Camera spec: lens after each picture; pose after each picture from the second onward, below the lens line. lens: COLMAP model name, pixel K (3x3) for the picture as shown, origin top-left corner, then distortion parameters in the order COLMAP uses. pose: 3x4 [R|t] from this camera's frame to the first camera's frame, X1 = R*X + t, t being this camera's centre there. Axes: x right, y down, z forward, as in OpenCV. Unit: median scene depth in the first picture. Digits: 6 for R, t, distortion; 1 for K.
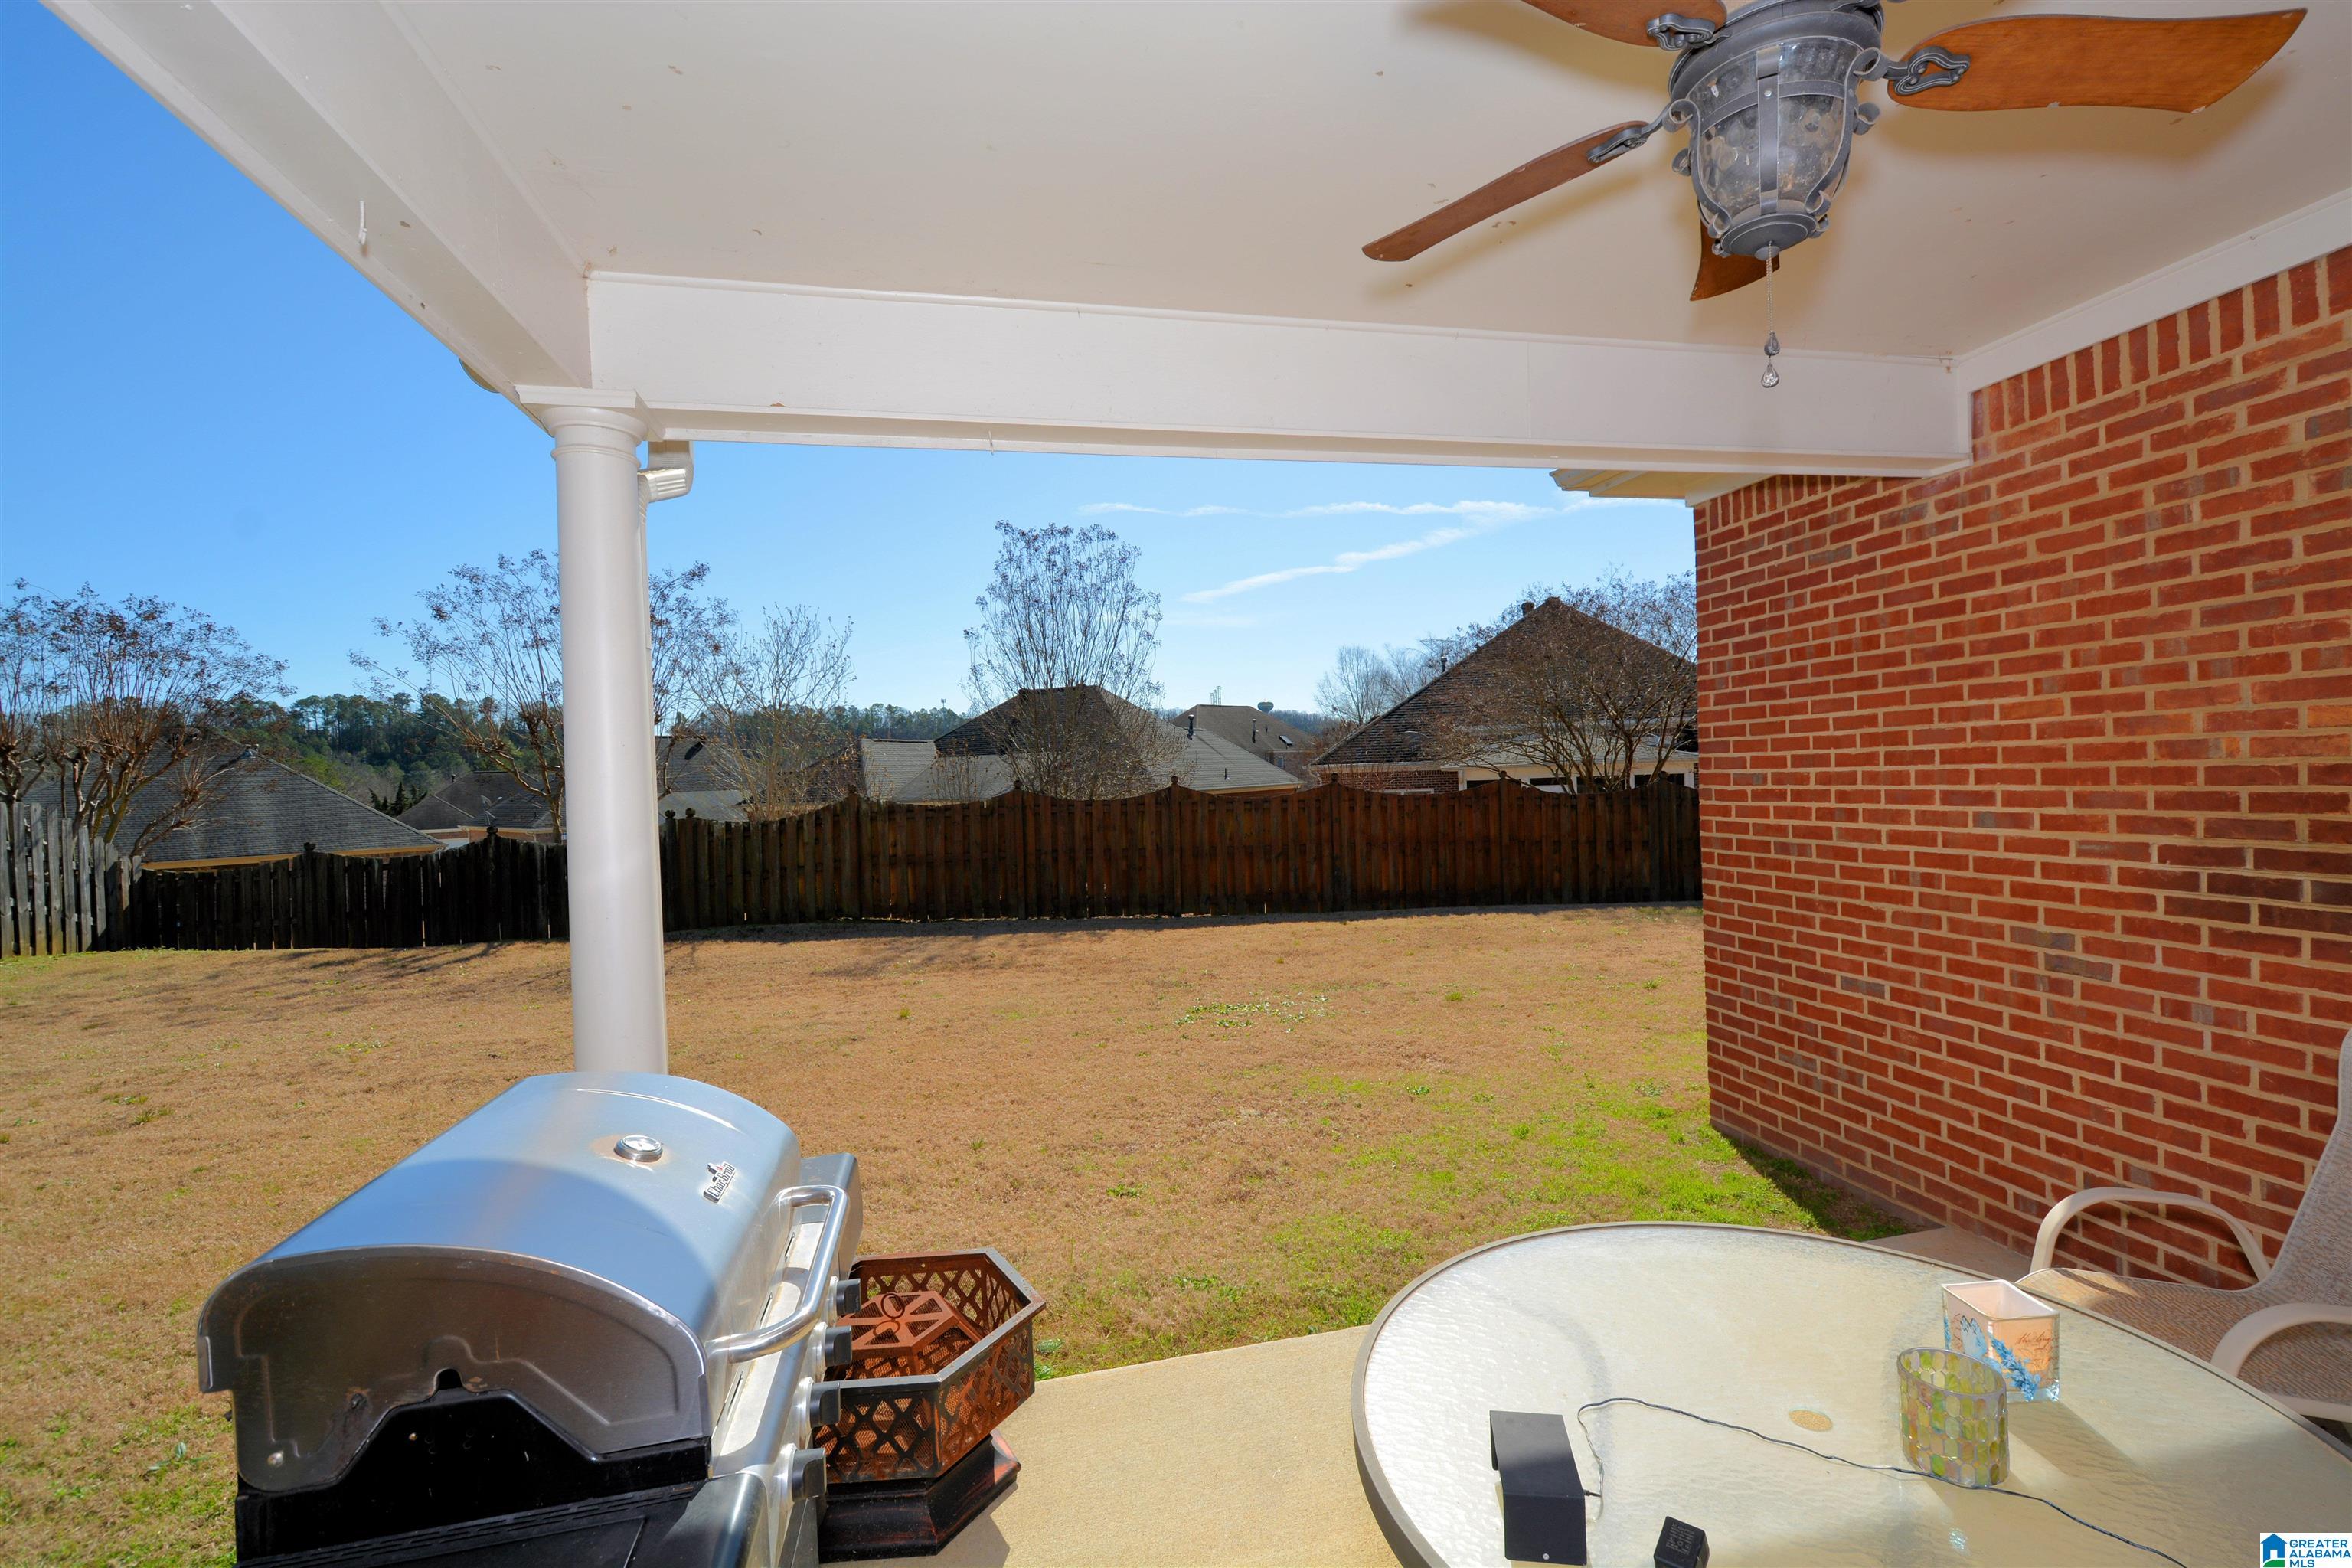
lens RADIAL K [[1027.2, 0, 1199.5], [0, 1027.2, 780.9], [0, 0, 1]] dist [-0.000148, -0.003781]
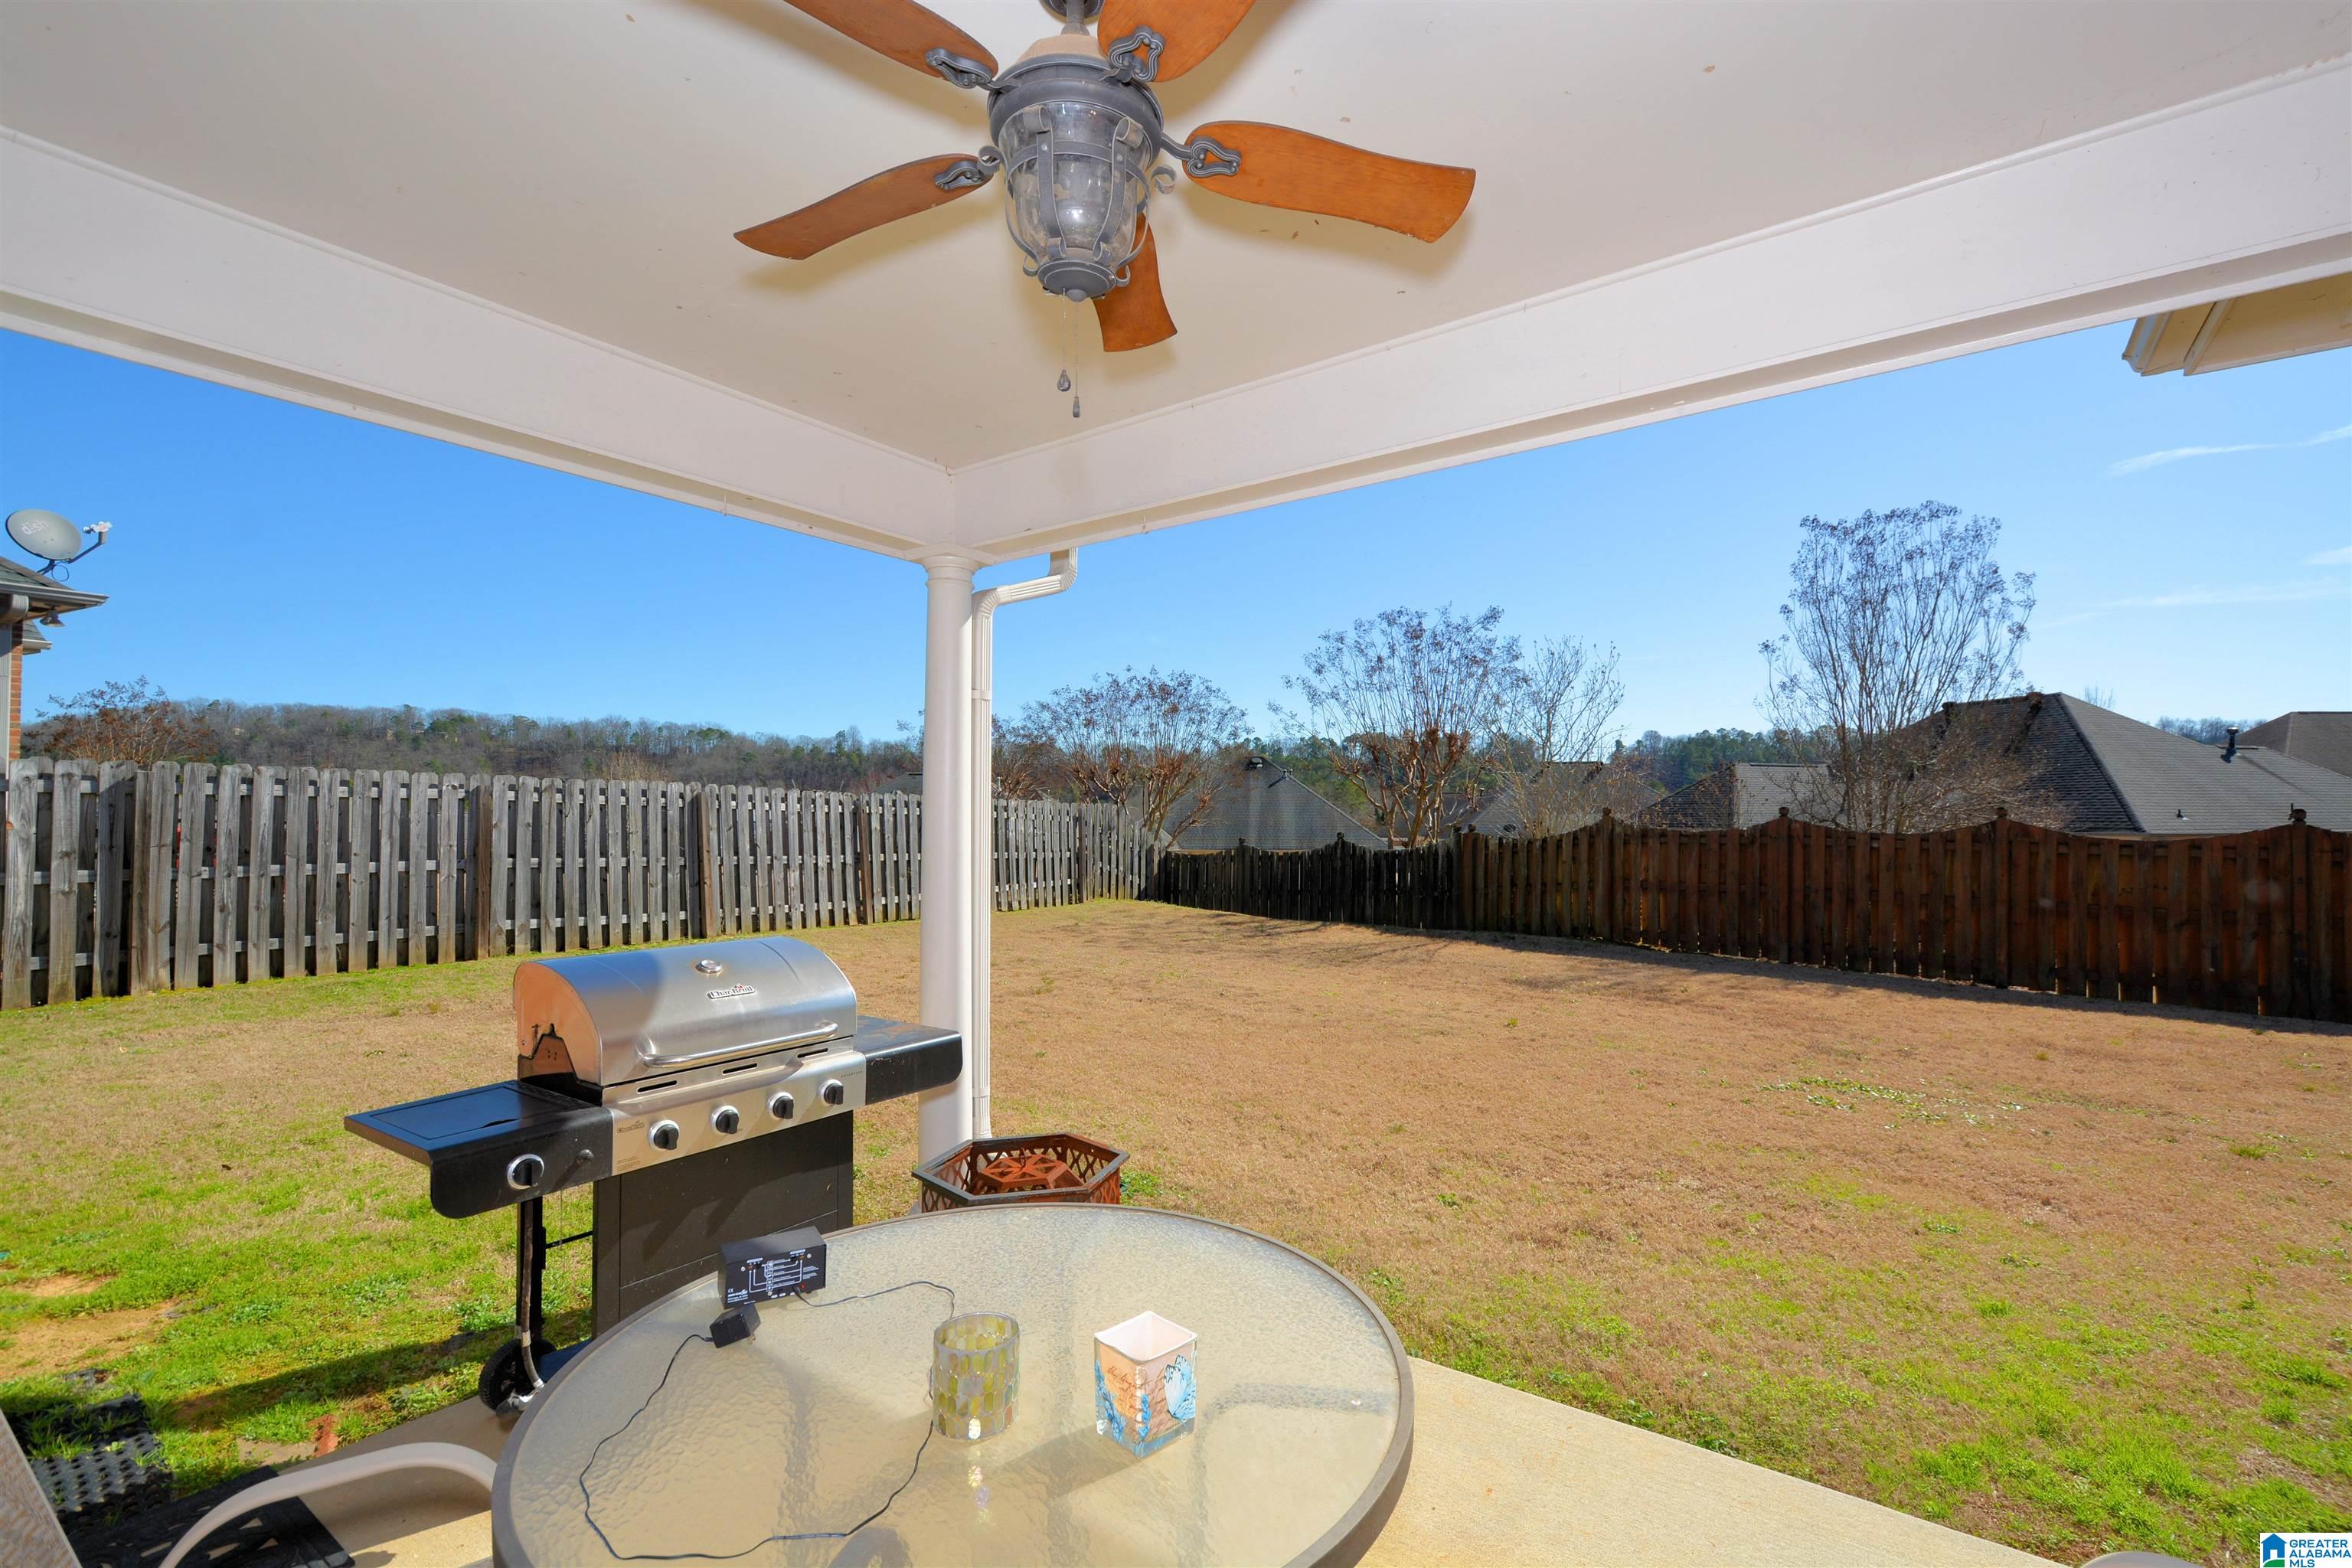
lens RADIAL K [[1027.2, 0, 1235.9], [0, 1027.2, 785.2], [0, 0, 1]] dist [-0.000148, -0.003781]
pose [[0.666478, 0.010118, -0.745456, 0.173285], [-0.025616, 0.999628, -0.009334, 0.000872], [0.745084, 0.025317, 0.666490, 0.048355]]
